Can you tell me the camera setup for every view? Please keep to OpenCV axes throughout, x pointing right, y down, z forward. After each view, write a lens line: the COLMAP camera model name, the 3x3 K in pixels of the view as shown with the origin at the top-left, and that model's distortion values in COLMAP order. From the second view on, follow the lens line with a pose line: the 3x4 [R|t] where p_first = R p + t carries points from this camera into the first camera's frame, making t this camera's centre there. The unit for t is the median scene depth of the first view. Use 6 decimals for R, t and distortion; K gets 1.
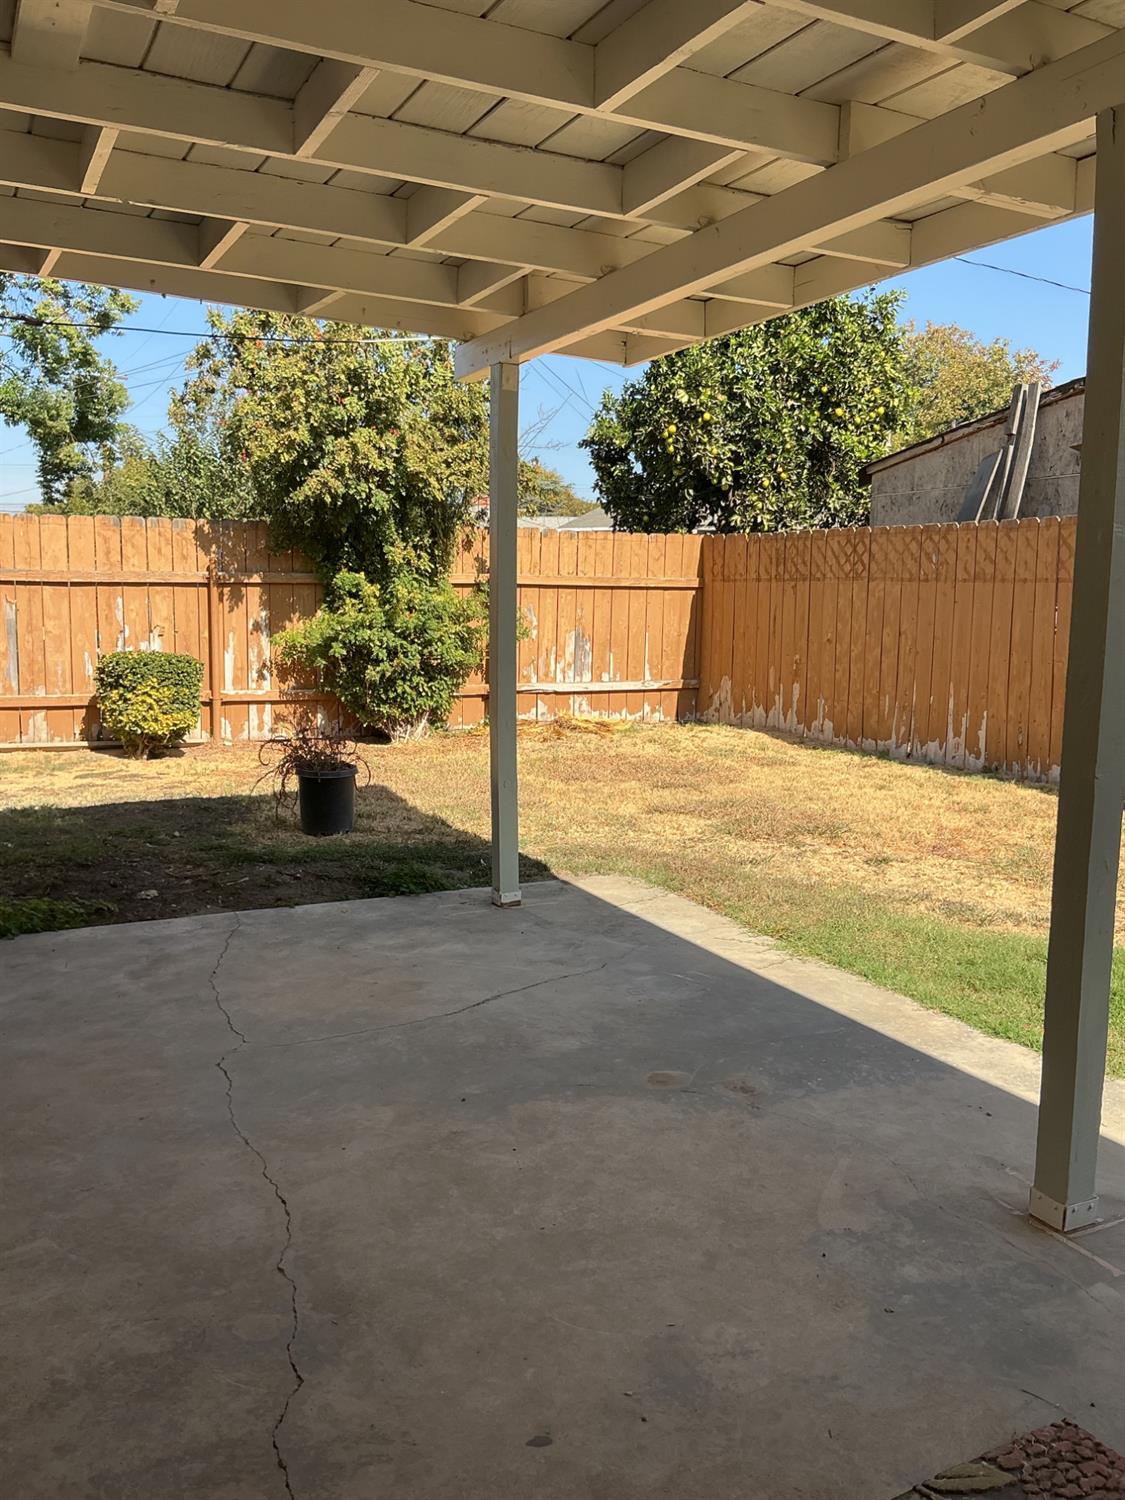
lens RADIAL K [[1256.1, 0, 564.7], [0, 1256.1, 765.4], [0, 0, 1]] dist [0.121278, -0.237674]
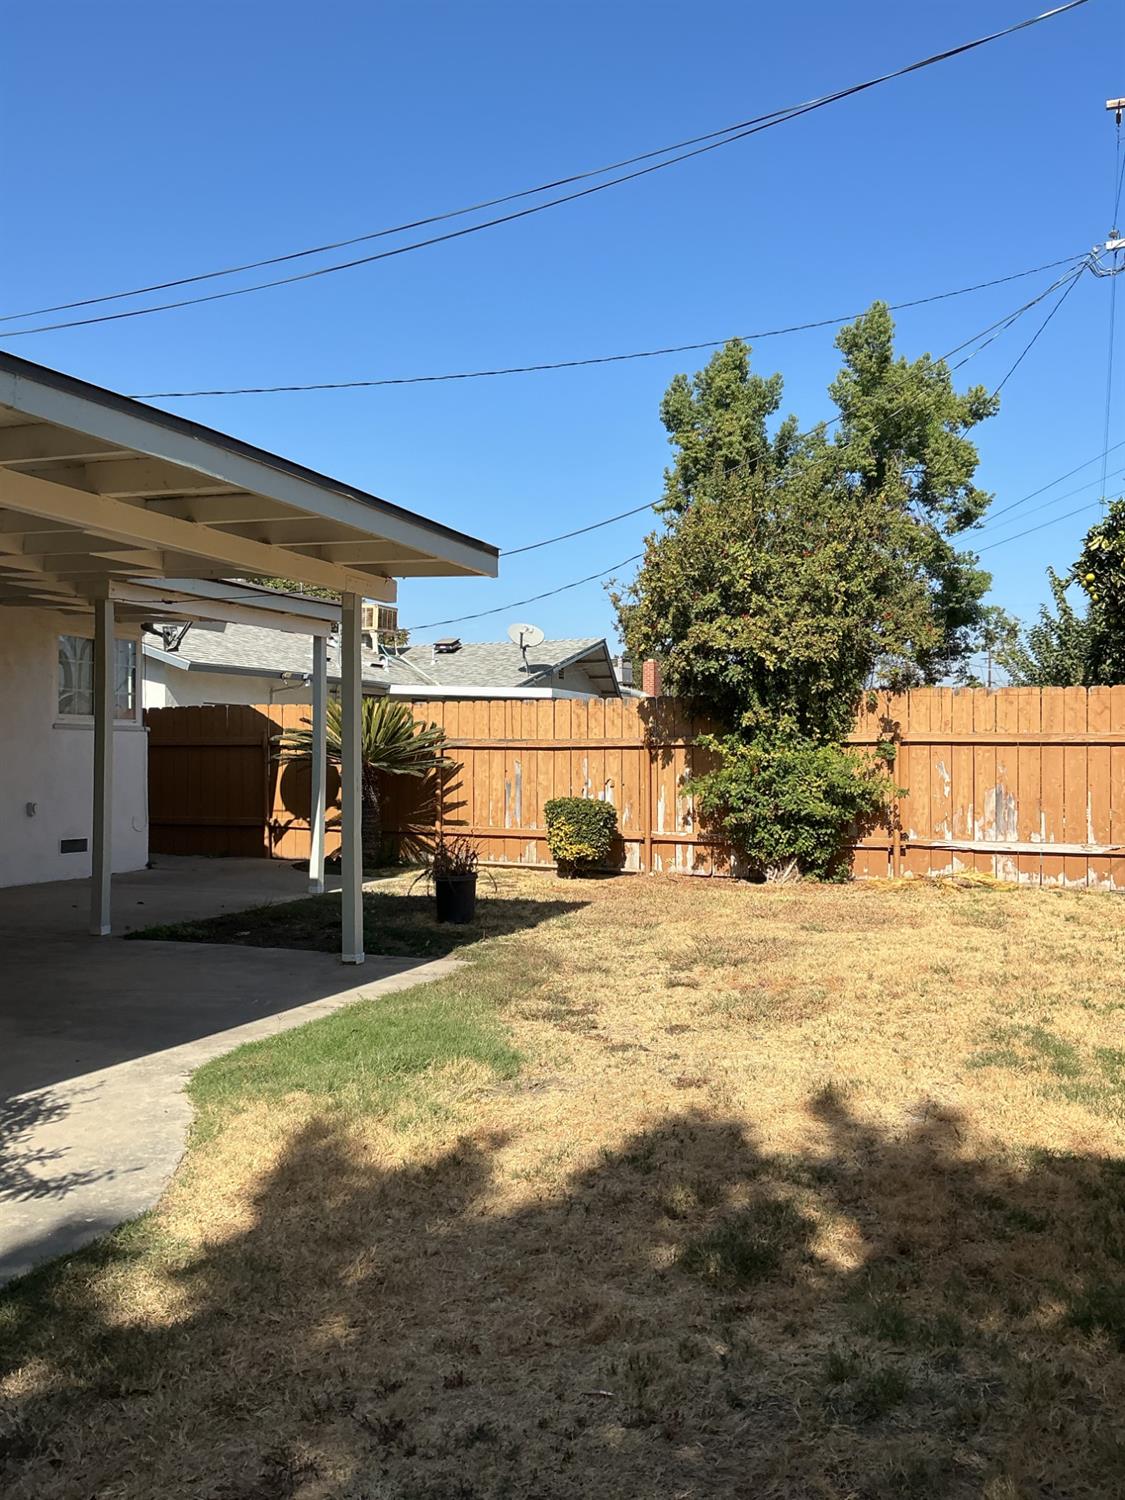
lens RADIAL K [[1256.1, 0, 555.9], [0, 1256.1, 758.1], [0, 0, 1]] dist [0.121278, -0.237674]
pose [[0.648166, -0.008407, -0.761452, 0.594815], [-0.099256, 0.990476, -0.095424, -0.003357], [0.755002, 0.137429, 0.641159, 0.126050]]
